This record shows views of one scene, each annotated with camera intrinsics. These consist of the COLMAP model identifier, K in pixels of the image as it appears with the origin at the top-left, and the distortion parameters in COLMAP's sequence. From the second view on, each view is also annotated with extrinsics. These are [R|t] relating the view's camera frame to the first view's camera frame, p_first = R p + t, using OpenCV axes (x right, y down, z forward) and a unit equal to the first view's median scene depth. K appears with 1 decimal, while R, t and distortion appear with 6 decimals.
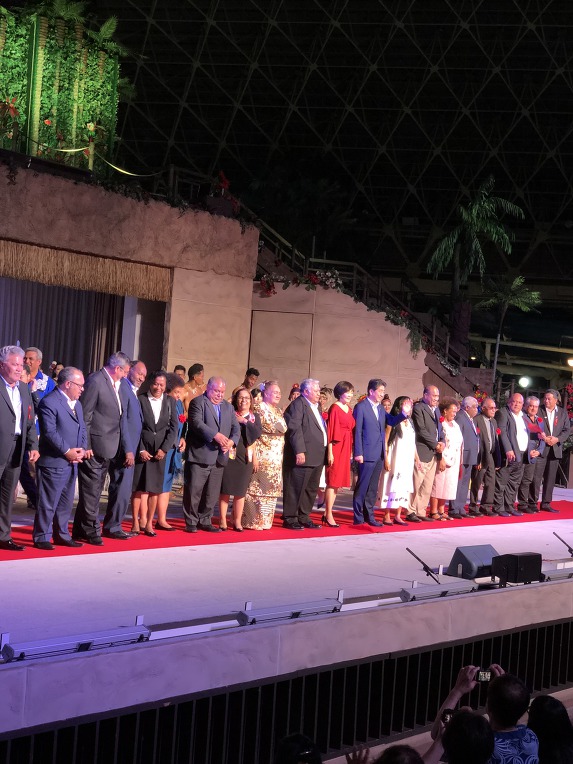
lens RADIAL K [[1200.4, 0, 286.4], [0, 1200.4, 381.9], [0, 0, 1]] dist [0.008456, 0.000000]
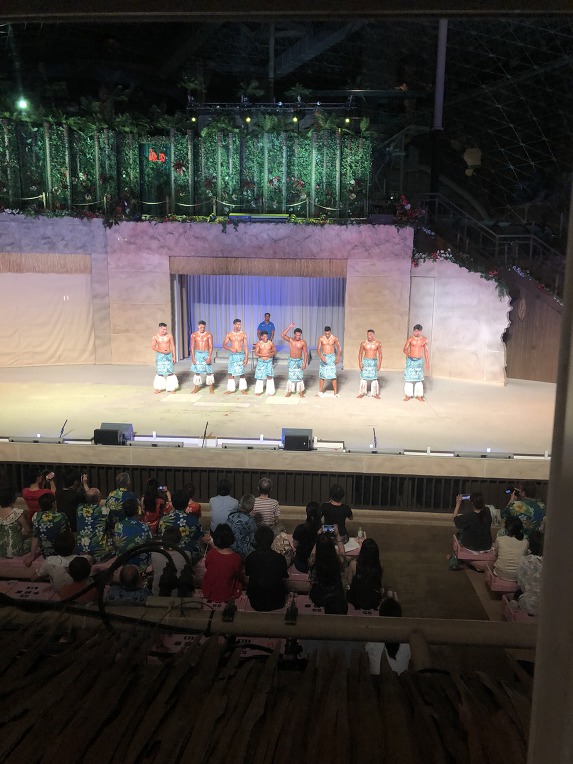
lens RADIAL K [[627.1, 0, 286.3], [0, 627.1, 383.2], [0, 0, 1]] dist [-0.001294, -0.000532]
pose [[0.631605, 0.066437, -0.772438, 0.562352], [0.038728, 0.992374, 0.117020, -0.020813], [0.774322, -0.103825, 0.624216, 0.290545]]
